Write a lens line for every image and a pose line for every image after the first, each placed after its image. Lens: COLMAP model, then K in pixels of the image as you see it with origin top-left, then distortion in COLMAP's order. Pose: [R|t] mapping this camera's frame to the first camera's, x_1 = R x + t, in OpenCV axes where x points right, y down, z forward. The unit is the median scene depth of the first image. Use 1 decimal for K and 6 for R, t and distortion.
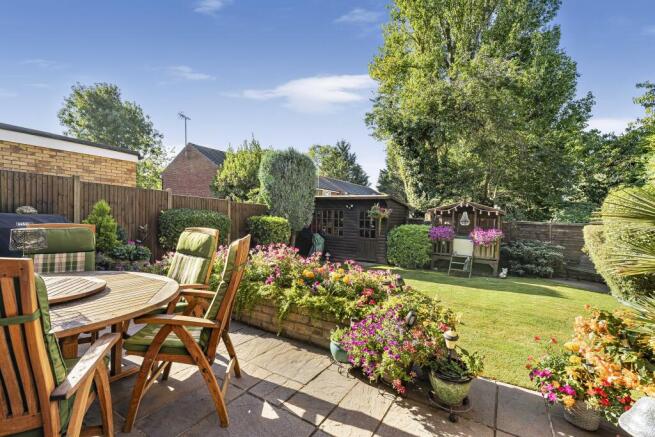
lens RADIAL K [[291.2, 0, 327.5], [0, 291.2, 218.5], [0, 0, 1]] dist [0.000348, 0.000005]
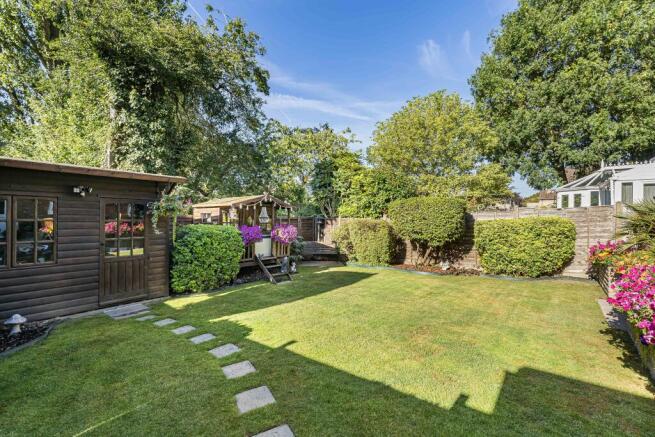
lens RADIAL K [[294.4, 0, 327.5], [0, 294.4, 218.5], [0, 0, 1]] dist [-0.002325, 0.000681]
pose [[0.135955, -0.030799, 0.990236, -0.335125], [-0.000157, 0.999516, 0.031109, -0.014619], [-0.990715, -0.004385, 0.135885, 0.613650]]
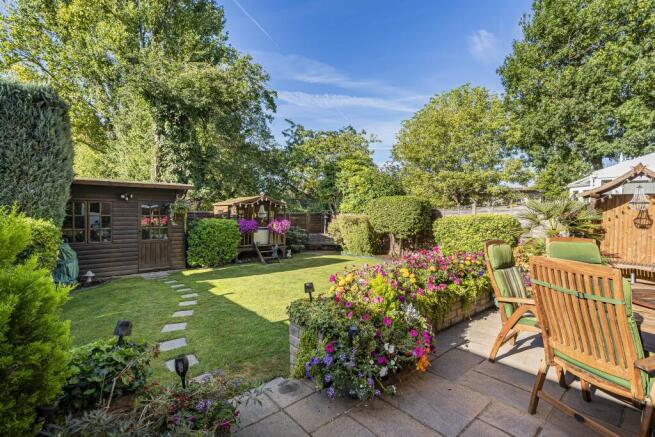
lens RADIAL K [[296.3, 0, 327.5], [0, 296.3, 218.5], [0, 0, 1]] dist [0.002790, -0.000034]
pose [[0.332147, -0.048453, 0.941982, -0.456566], [0.002313, 0.998719, 0.050556, -0.025938], [-0.943225, -0.014613, 0.331833, 0.343507]]
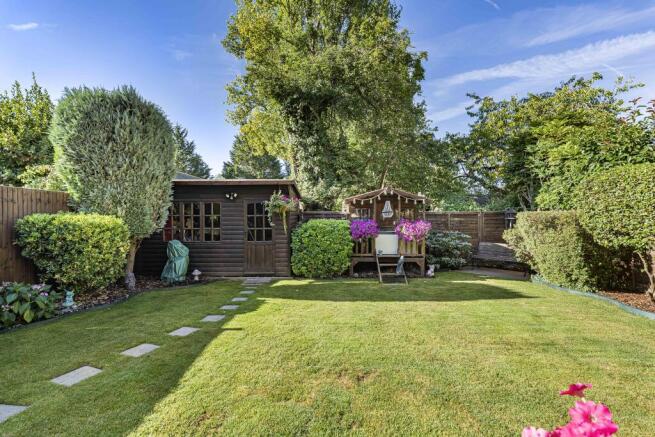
lens RADIAL K [[294.4, 0, 325.4], [0, 294.4, 210.8], [0, 0, 1]] dist [-0.002605, -0.000204]
pose [[0.862426, -0.024222, 0.505604, -0.086579], [0.032228, 0.999455, -0.007091, 0.004615], [-0.505157, 0.022410, 0.862737, 0.331570]]
